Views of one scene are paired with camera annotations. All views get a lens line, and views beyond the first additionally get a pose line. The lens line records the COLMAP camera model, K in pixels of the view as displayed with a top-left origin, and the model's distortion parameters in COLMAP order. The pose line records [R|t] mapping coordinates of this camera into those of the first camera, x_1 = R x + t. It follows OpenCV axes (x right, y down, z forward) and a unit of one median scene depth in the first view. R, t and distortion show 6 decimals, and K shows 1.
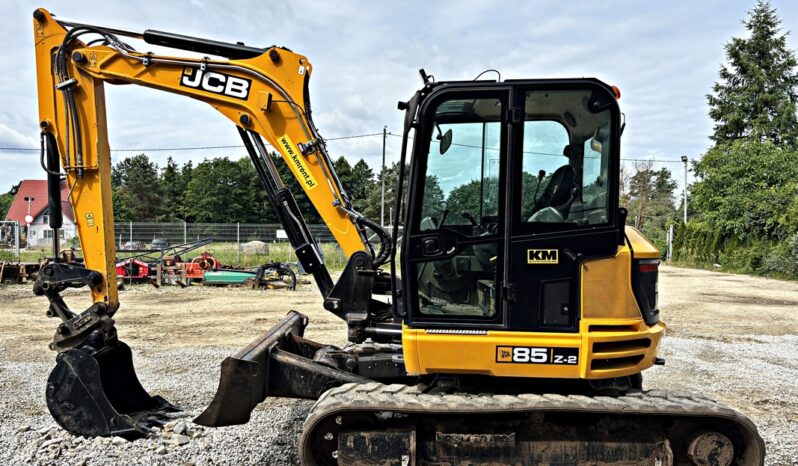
lens RADIAL K [[604.3, 0, 404.5], [0, 604.3, 238.5], [0, 0, 1]] dist [0.044293, -0.049677]
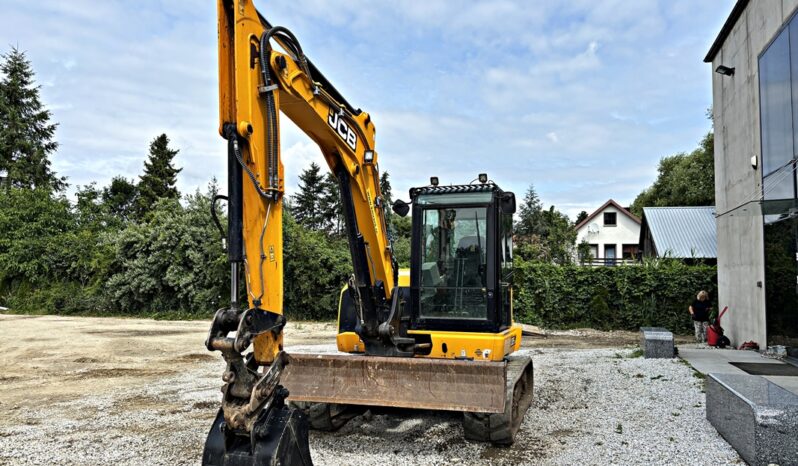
lens RADIAL K [[604.3, 0, 398.1], [0, 604.3, 242.5], [0, 0, 1]] dist [0.044293, -0.049677]
pose [[0.299128, 0.058314, 0.952430, -1.277767], [0.001910, 0.998092, -0.061709, 0.005160], [-0.954211, 0.020278, 0.298446, 0.599538]]
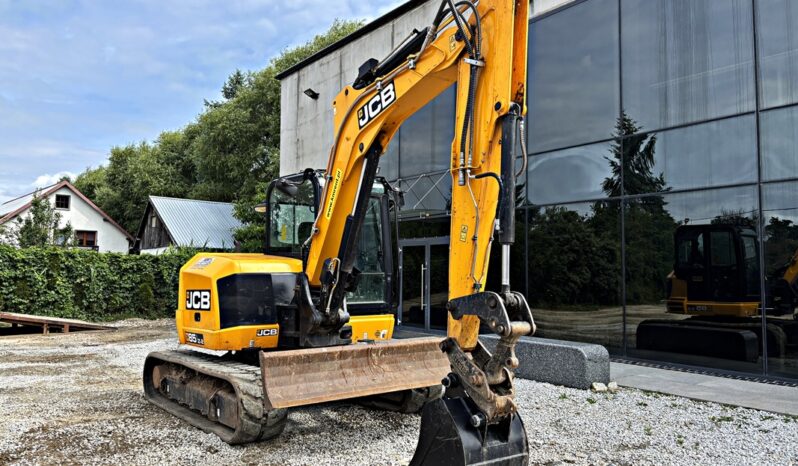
lens RADIAL K [[604.3, 0, 394.7], [0, 604.3, 230.3], [0, 0, 1]] dist [0.044293, -0.049677]
pose [[-0.593781, 0.049774, 0.803086, -1.120001], [-0.003664, 0.997907, -0.064558, 0.013766], [-0.804618, -0.041276, -0.592356, 1.600671]]
